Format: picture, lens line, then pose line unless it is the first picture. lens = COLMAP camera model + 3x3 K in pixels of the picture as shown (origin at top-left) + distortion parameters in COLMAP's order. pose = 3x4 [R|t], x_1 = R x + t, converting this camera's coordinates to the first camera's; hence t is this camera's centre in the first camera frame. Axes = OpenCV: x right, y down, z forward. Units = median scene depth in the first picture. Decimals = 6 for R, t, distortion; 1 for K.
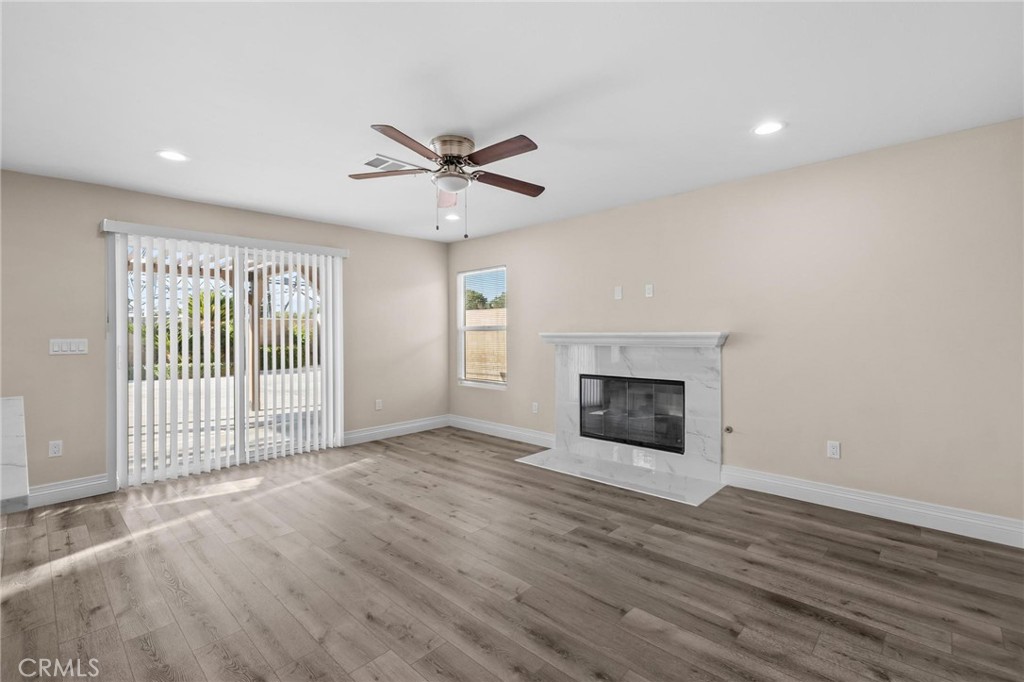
lens RADIAL K [[455.8, 0, 507.7], [0, 455.8, 331.4], [0, 0, 1]] dist [0.000884, 0.000940]
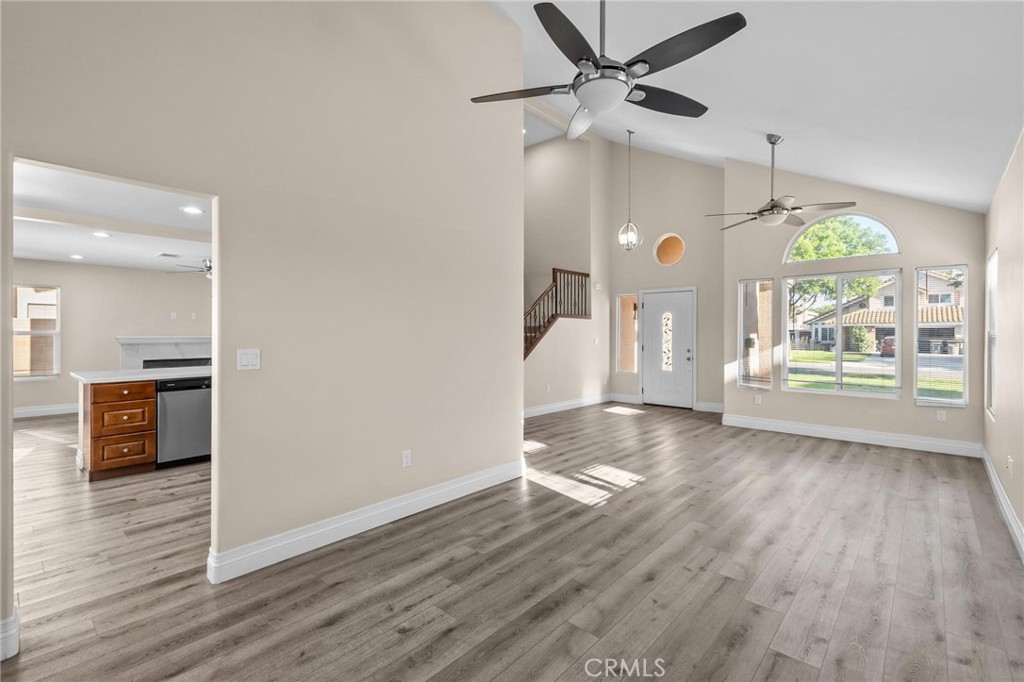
lens RADIAL K [[466.4, 0, 505.9], [0, 466.4, 333.0], [0, 0, 1]] dist [0.004083, -0.000217]
pose [[-0.018770, 0.006895, 0.999800, -2.182265], [0.002682, 0.999973, -0.006846, 0.010034], [-0.999820, 0.002553, -0.018788, -0.453210]]
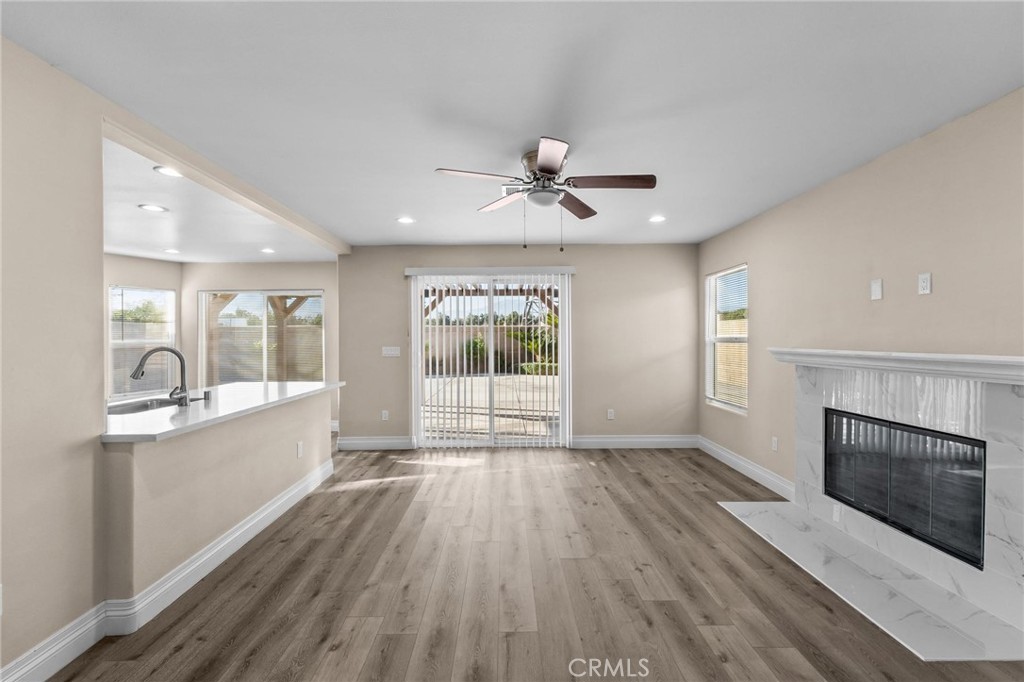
lens RADIAL K [[445.9, 0, 508.1], [0, 445.9, 339.0], [0, 0, 1]] dist [0.003209, 0.001087]
pose [[0.696347, 0.006453, -0.717676, 0.418265], [-0.001614, 0.999971, 0.007426, -0.022224], [0.717704, -0.004013, 0.696337, 0.215535]]
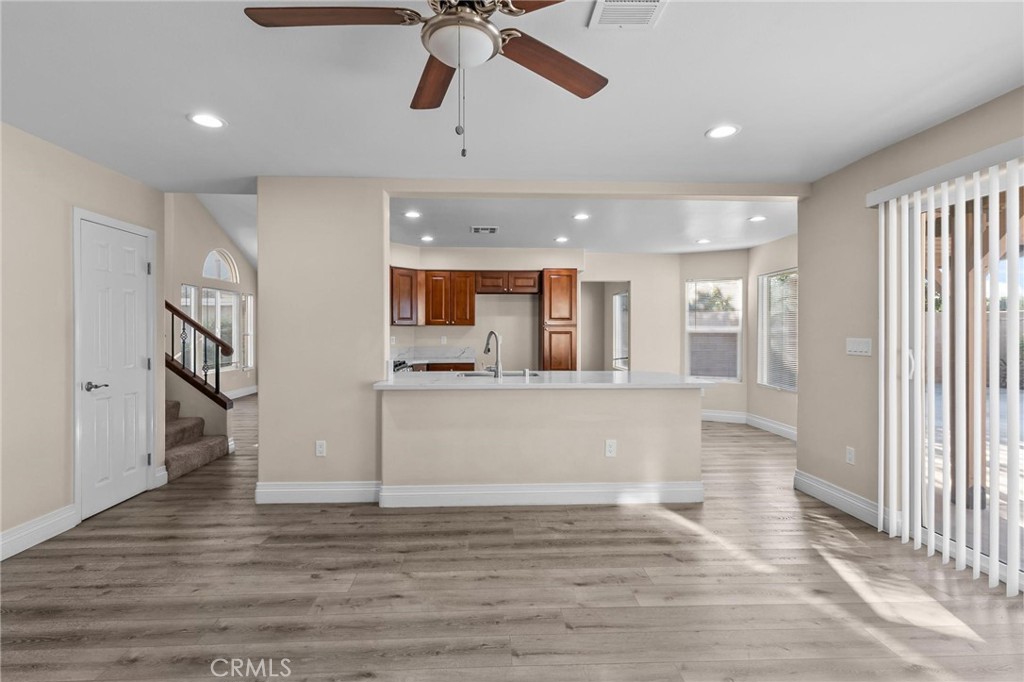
lens RADIAL K [[466.4, 0, 505.9], [0, 466.4, 333.0], [0, 0, 1]] dist [0.004083, -0.000217]
pose [[-0.692402, 0.009527, -0.721449, 0.179949], [0.004854, 0.999952, 0.008546, -0.004072], [0.721495, 0.002415, -0.692415, 1.123395]]
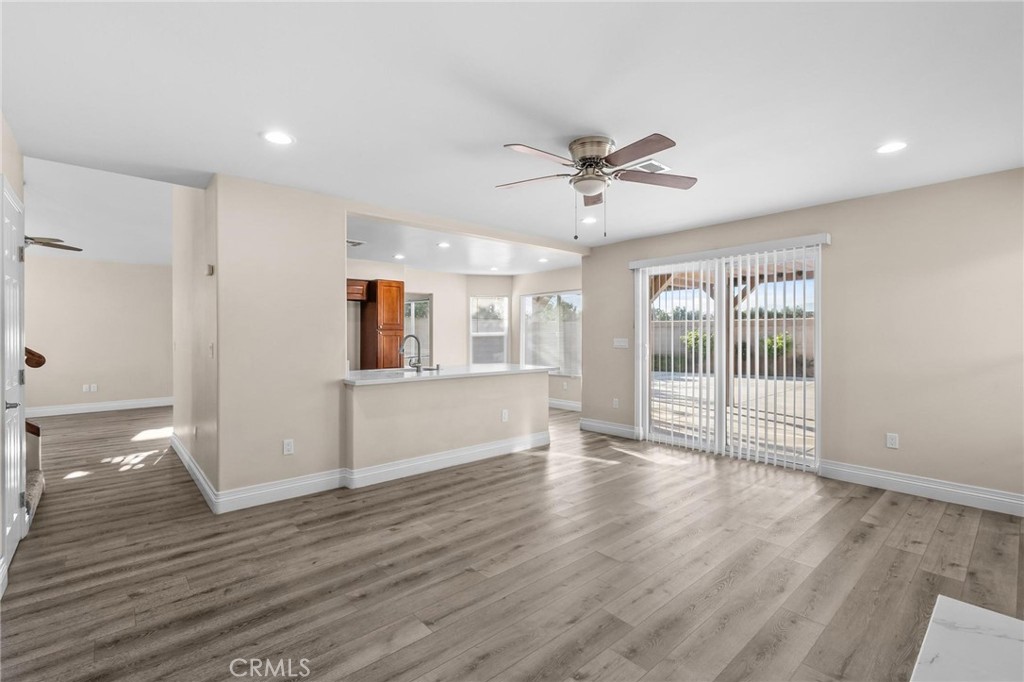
lens RADIAL K [[455.8, 0, 507.7], [0, 455.8, 331.4], [0, 0, 1]] dist [0.000884, 0.000940]
pose [[-0.086472, -0.000695, -0.996254, 0.706968], [0.000345, 1.000000, -0.000727, -0.008054], [0.996254, -0.000407, -0.086472, 0.727981]]
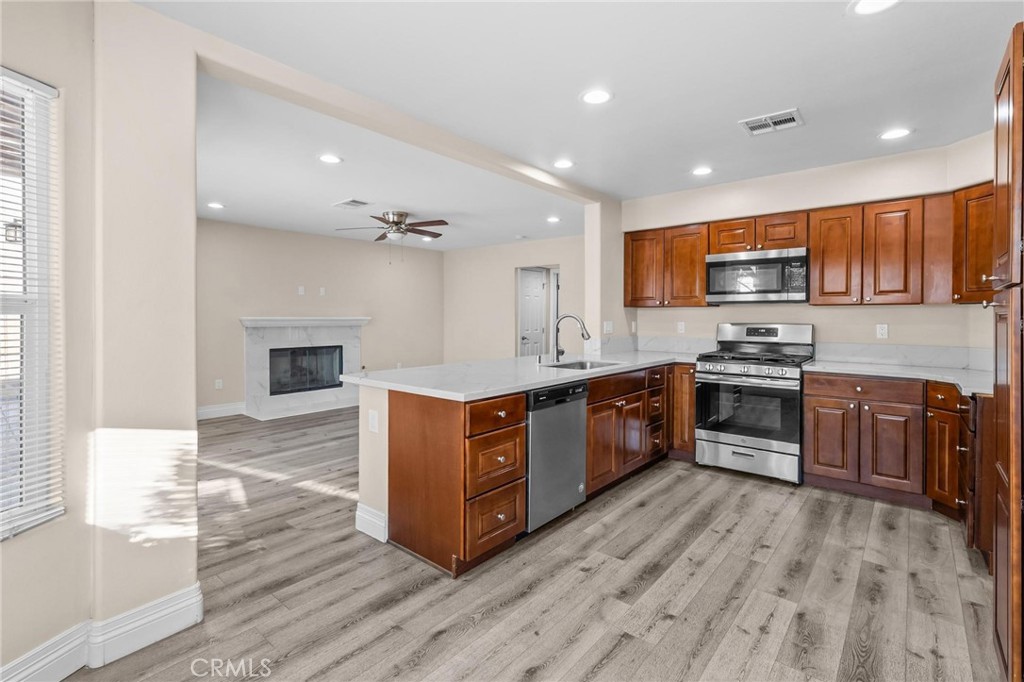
lens RADIAL K [[471.7, 0, 506.6], [0, 471.7, 320.6], [0, 0, 1]] dist [0.004542, 0.000598]
pose [[-0.057058, 0.001108, 0.998370, -1.645770], [-0.003200, 0.999994, -0.001293, 0.016988], [-0.998366, -0.003269, -0.057055, 0.529966]]
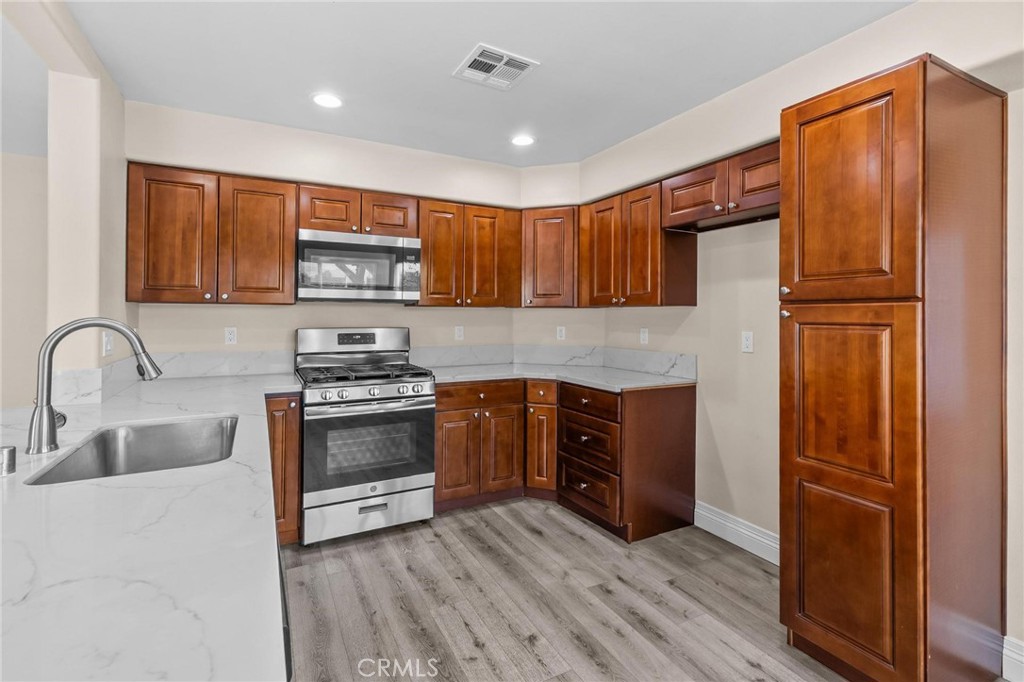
lens RADIAL K [[465.0, 0, 503.4], [0, 465.0, 312.4], [0, 0, 1]] dist [0.000767, 0.000249]
pose [[-0.946467, 0.006595, 0.322732, -1.067653], [0.003802, 0.999950, -0.009282, 0.000191], [-0.322777, -0.007559, -0.946445, 0.599076]]
